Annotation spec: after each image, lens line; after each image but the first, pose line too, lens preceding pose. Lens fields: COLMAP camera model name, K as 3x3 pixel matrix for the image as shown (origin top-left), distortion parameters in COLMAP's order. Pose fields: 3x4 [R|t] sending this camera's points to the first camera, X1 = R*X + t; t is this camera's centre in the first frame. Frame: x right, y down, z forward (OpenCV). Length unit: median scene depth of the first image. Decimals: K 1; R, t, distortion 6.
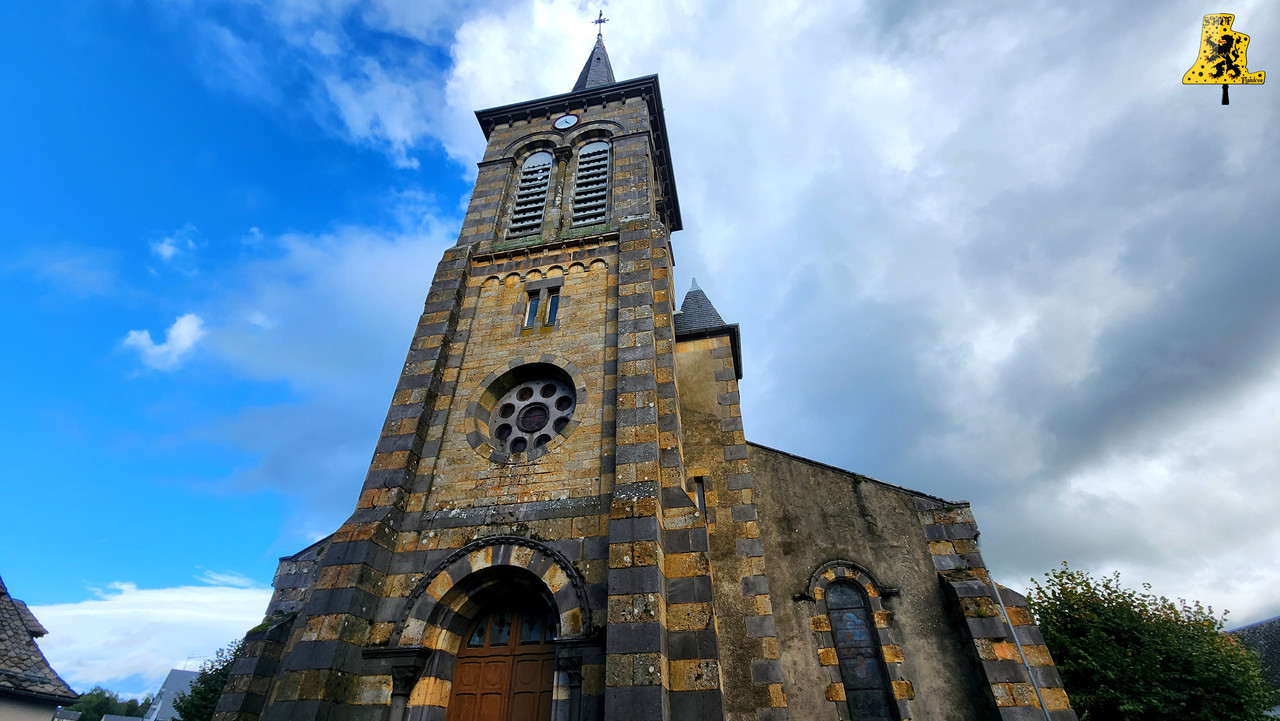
lens RADIAL K [[524.7, 0, 640.0], [0, 524.7, 360.5], [0, 0, 1]] dist [0.016256, -0.000028]
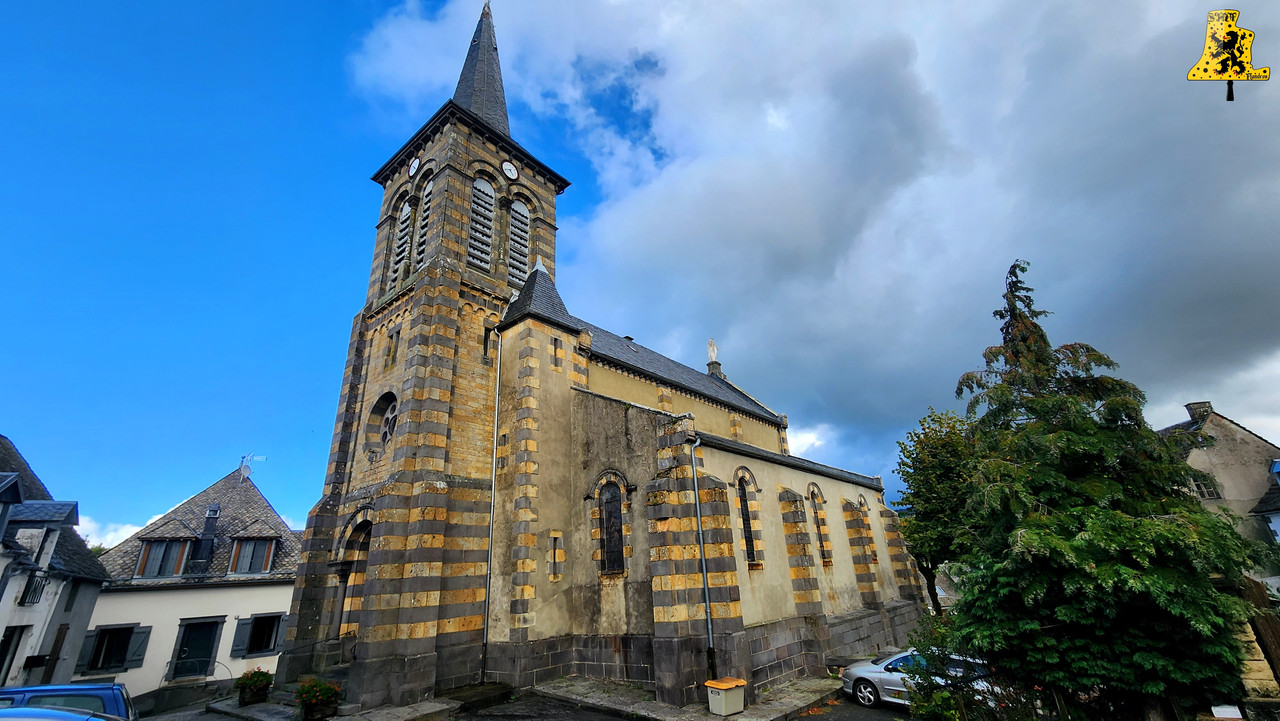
lens RADIAL K [[524.7, 0, 640.0], [0, 524.7, 360.5], [0, 0, 1]] dist [0.016256, -0.000028]
pose [[0.876438, -0.218264, -0.429205, 1.135563], [0.329951, 0.921429, 0.205186, -0.152453], [0.350697, -0.321449, 0.879592, -0.111093]]
